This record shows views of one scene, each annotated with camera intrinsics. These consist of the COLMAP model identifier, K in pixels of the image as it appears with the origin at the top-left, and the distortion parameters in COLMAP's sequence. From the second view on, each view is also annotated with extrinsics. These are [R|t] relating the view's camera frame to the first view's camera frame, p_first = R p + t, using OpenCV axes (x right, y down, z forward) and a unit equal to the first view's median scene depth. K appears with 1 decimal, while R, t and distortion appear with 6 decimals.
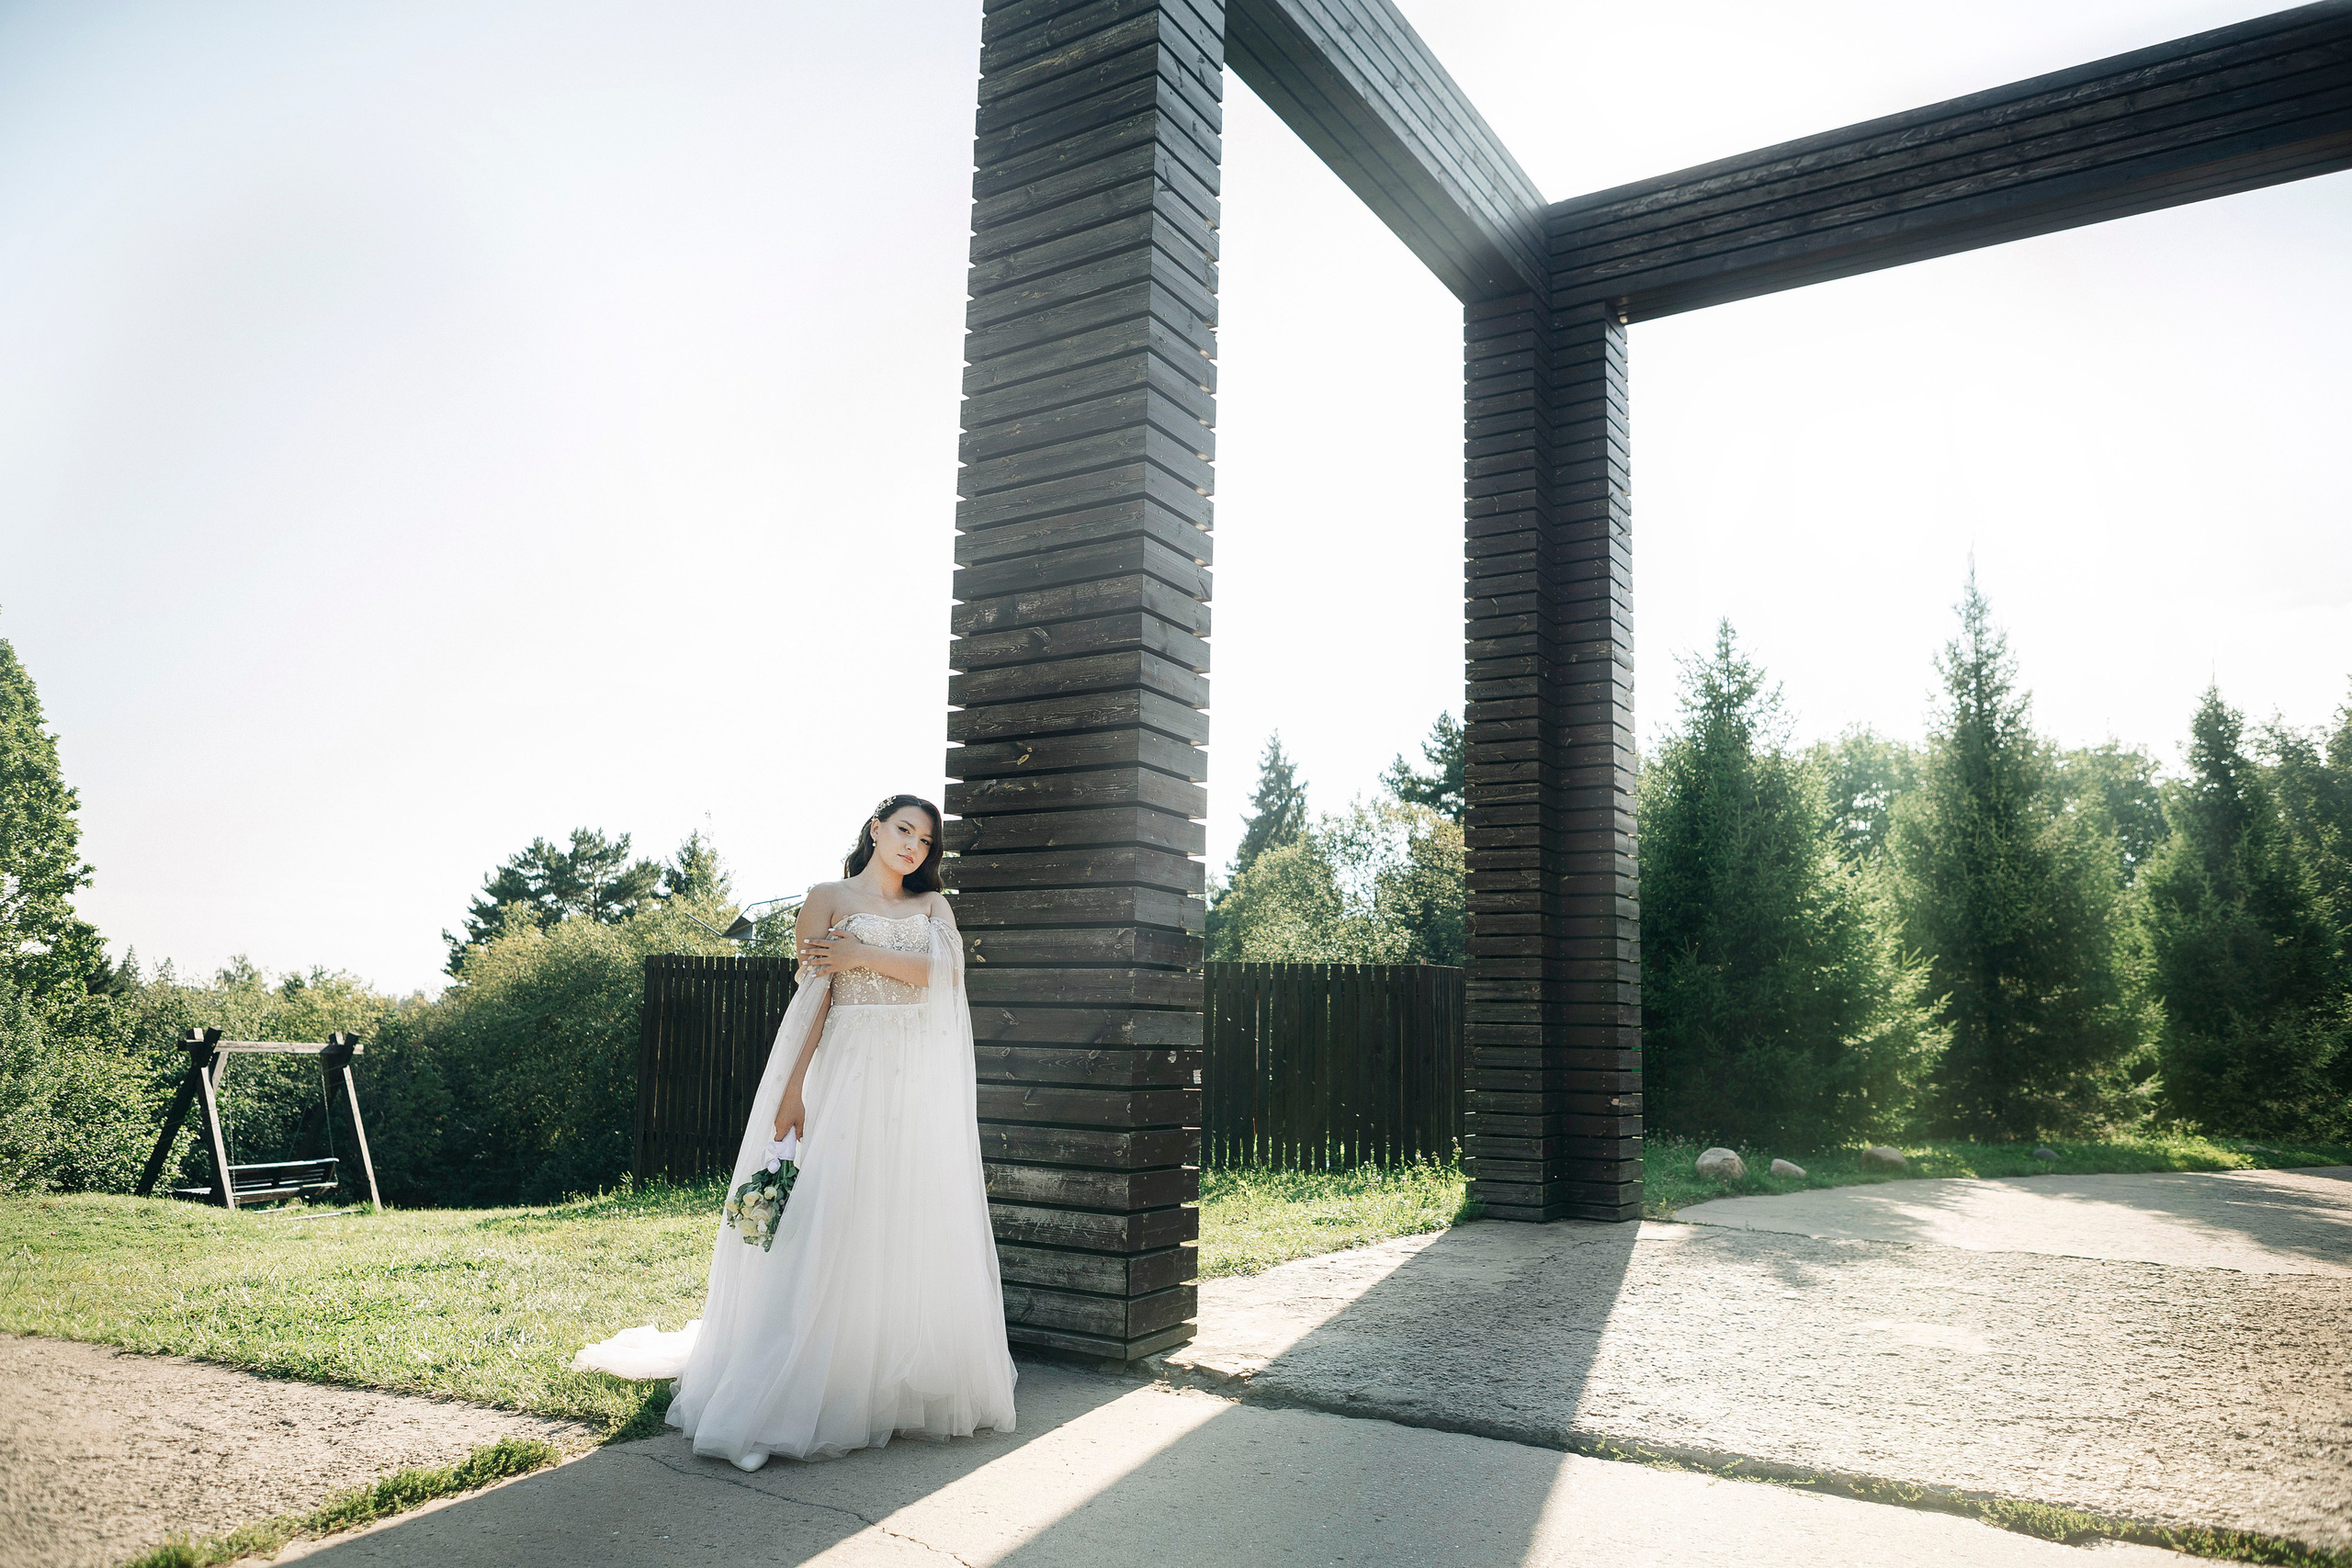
lens RADIAL K [[1741.7, 0, 1176.0], [0, 1741.7, 784.0], [0, 0, 1]] dist [-0.010299, 0.002123]
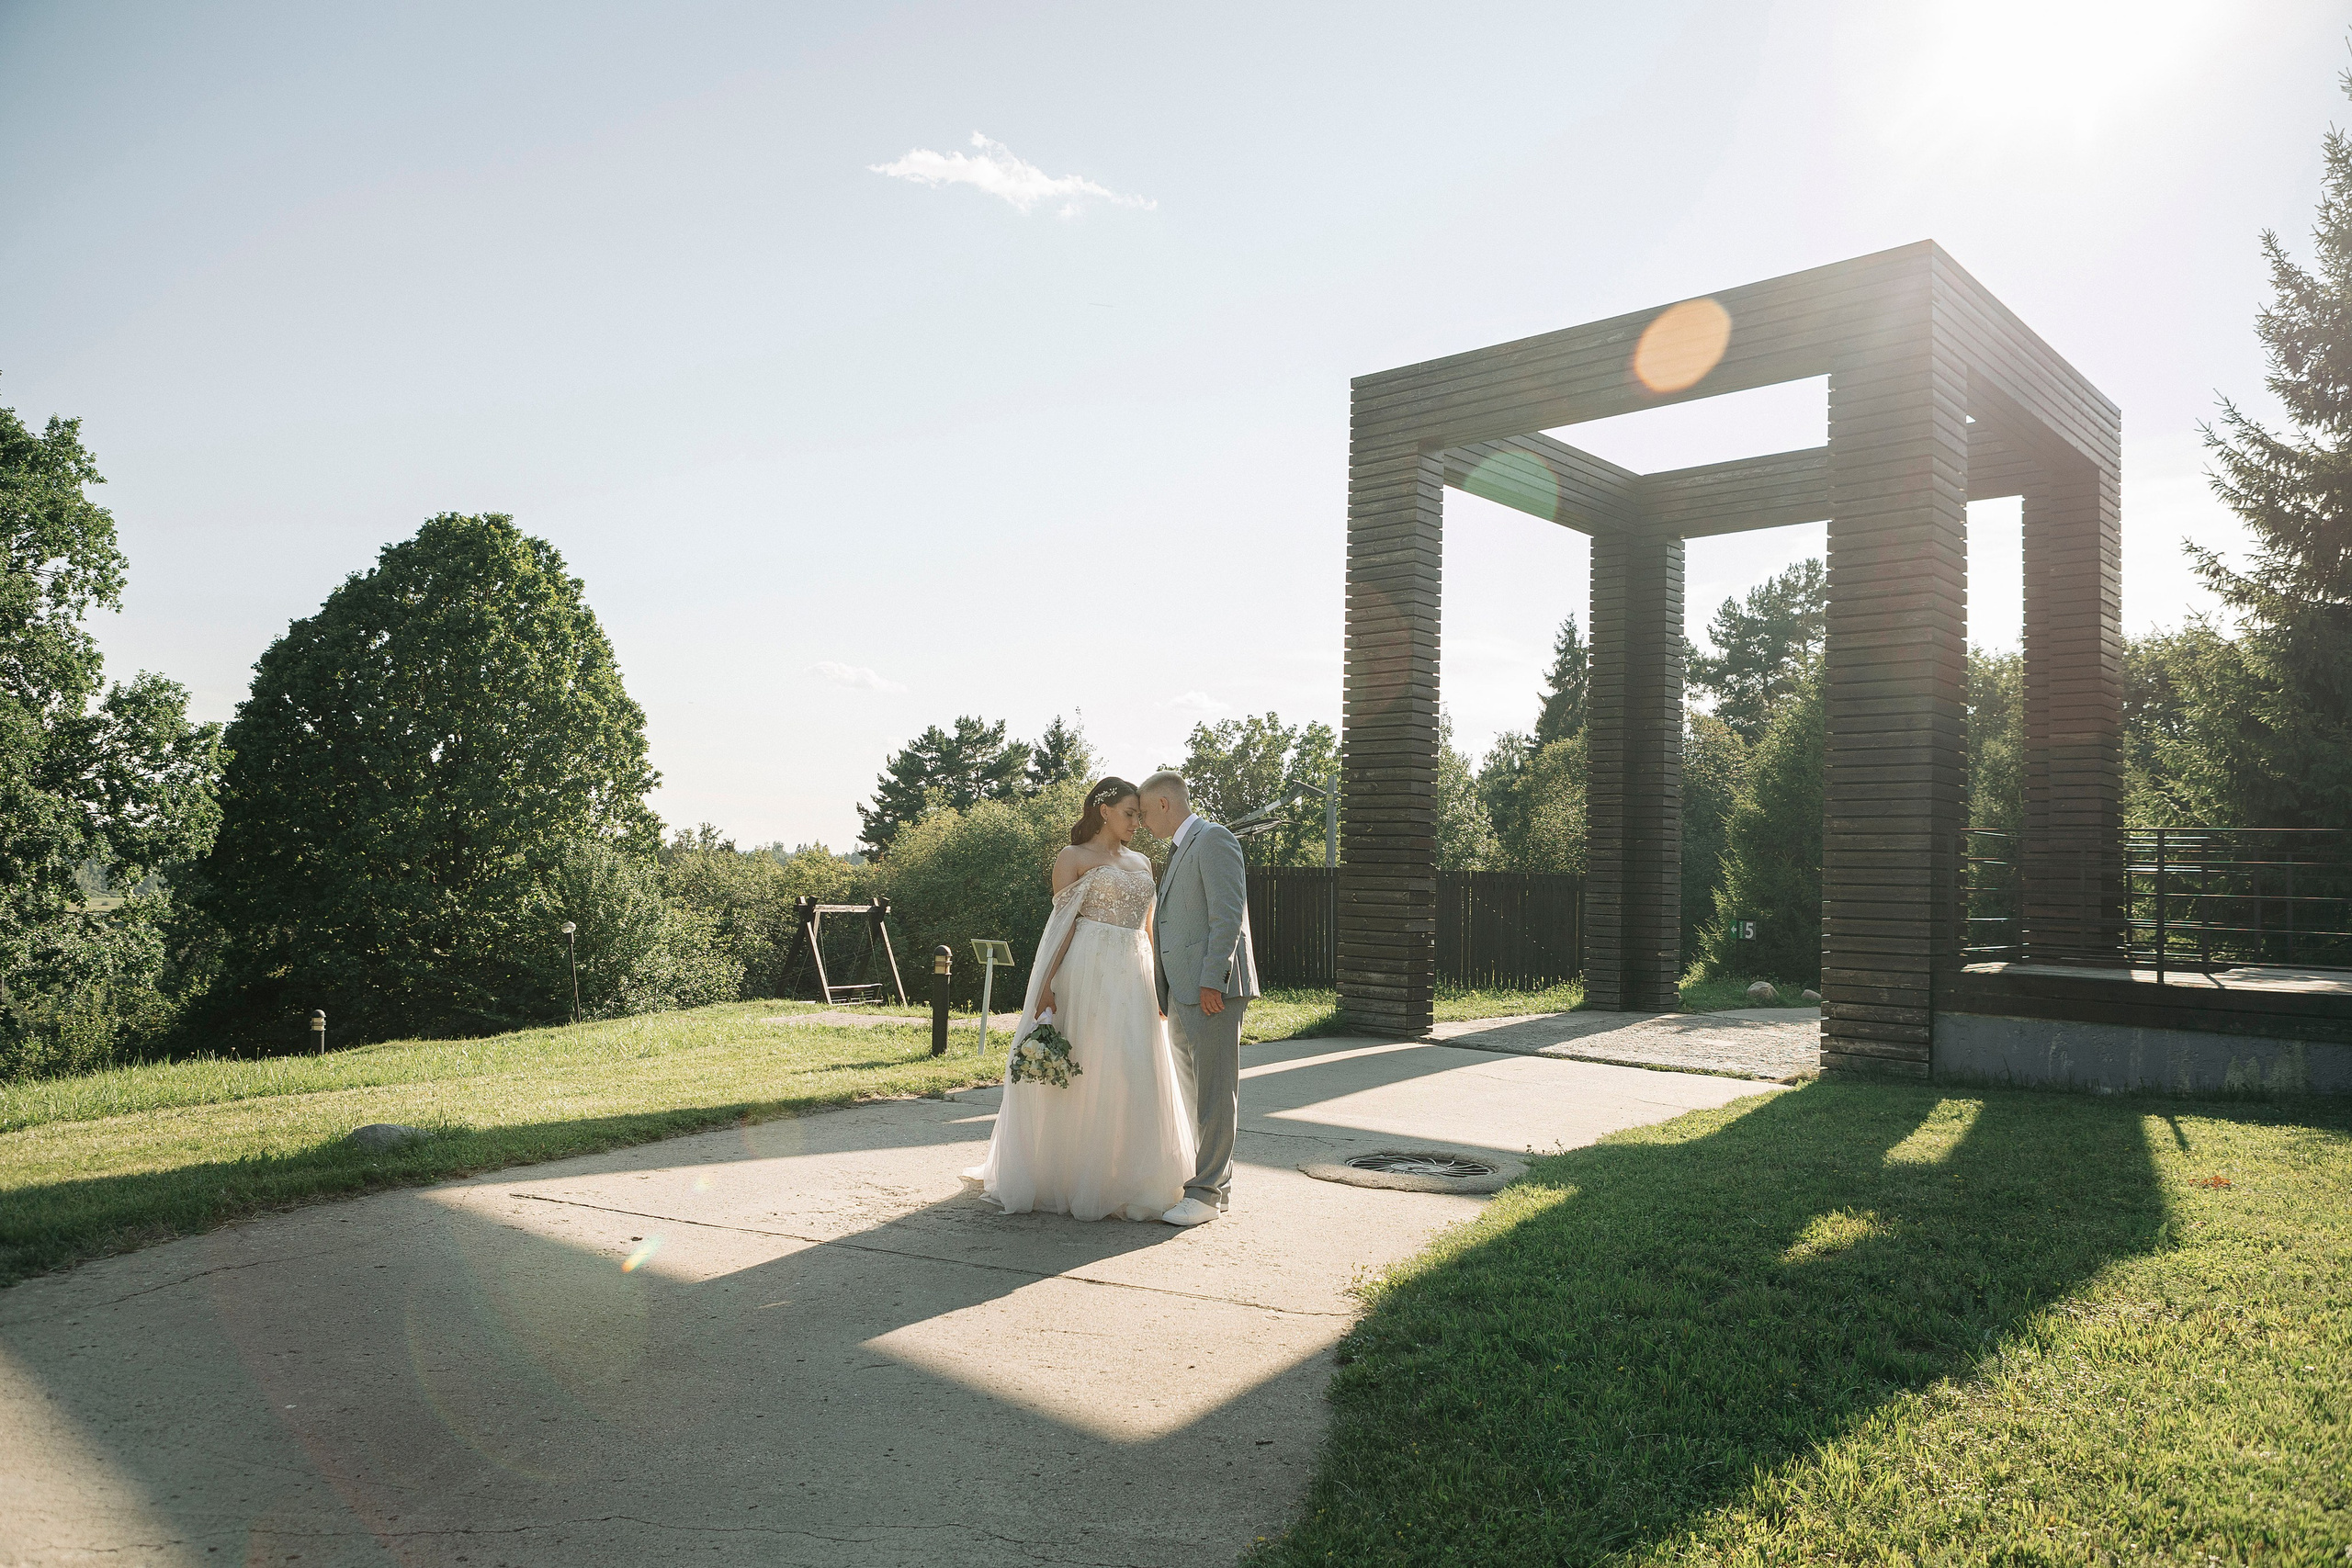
lens RADIAL K [[1741.7, 0, 1176.0], [0, 1741.7, 784.0], [0, 0, 1]] dist [-0.010299, 0.002123]
pose [[0.984052, -0.005983, -0.177778, 0.011471], [0.021115, 0.996297, 0.083347, -0.035887], [0.176621, -0.085772, 0.980535, -0.196618]]
